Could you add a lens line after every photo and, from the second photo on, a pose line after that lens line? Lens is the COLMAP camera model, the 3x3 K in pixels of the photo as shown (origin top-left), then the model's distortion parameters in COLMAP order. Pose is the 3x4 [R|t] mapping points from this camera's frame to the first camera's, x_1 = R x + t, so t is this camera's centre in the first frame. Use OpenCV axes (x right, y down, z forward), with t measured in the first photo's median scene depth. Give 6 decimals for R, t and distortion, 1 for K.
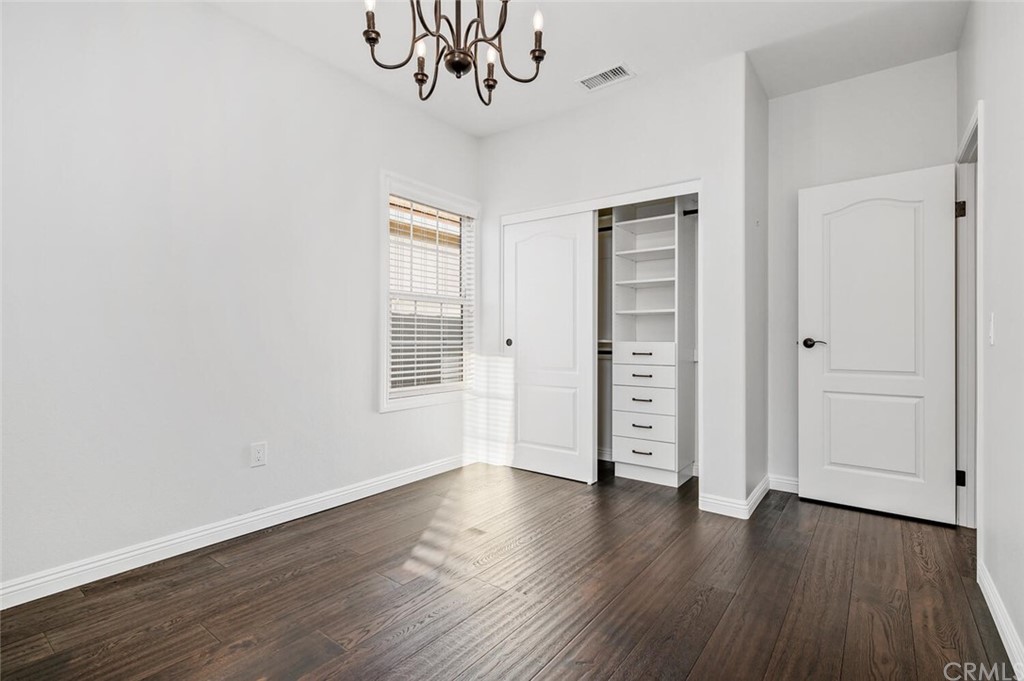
lens RADIAL K [[482.1, 0, 512.0], [0, 482.1, 340.5], [0, 0, 1]] dist [0.000846, 0.000394]
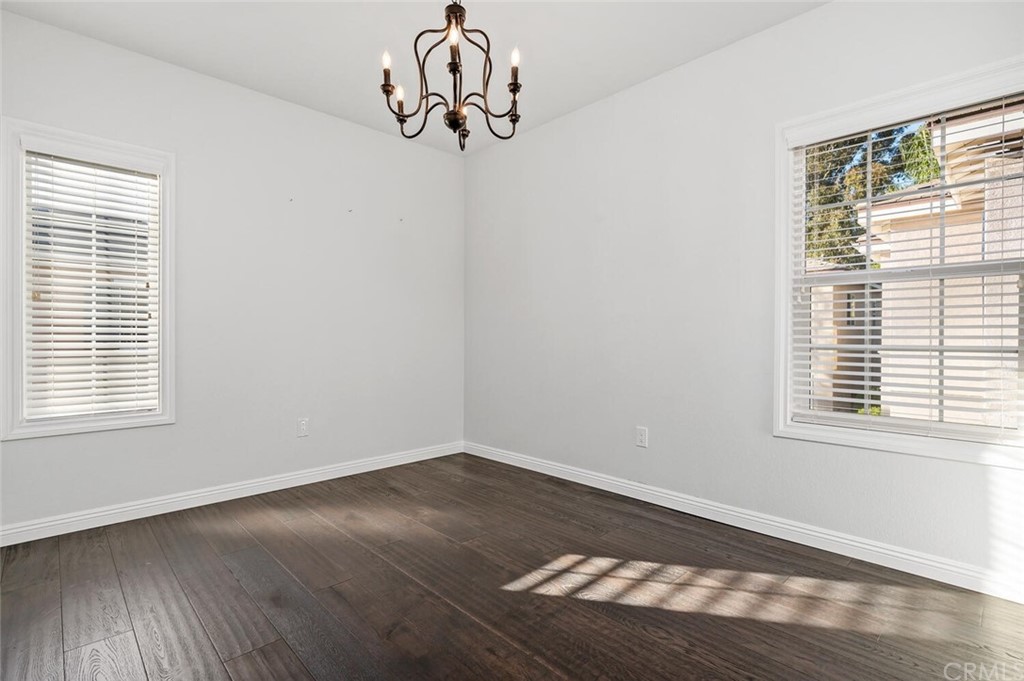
lens RADIAL K [[482.1, 0, 512.0], [0, 482.1, 340.5], [0, 0, 1]] dist [0.000846, 0.000394]
pose [[-0.154246, 0.003770, -0.988025, 0.731224], [-0.006353, 0.999968, 0.004808, -0.009903], [0.988012, 0.007019, -0.154217, 0.883405]]
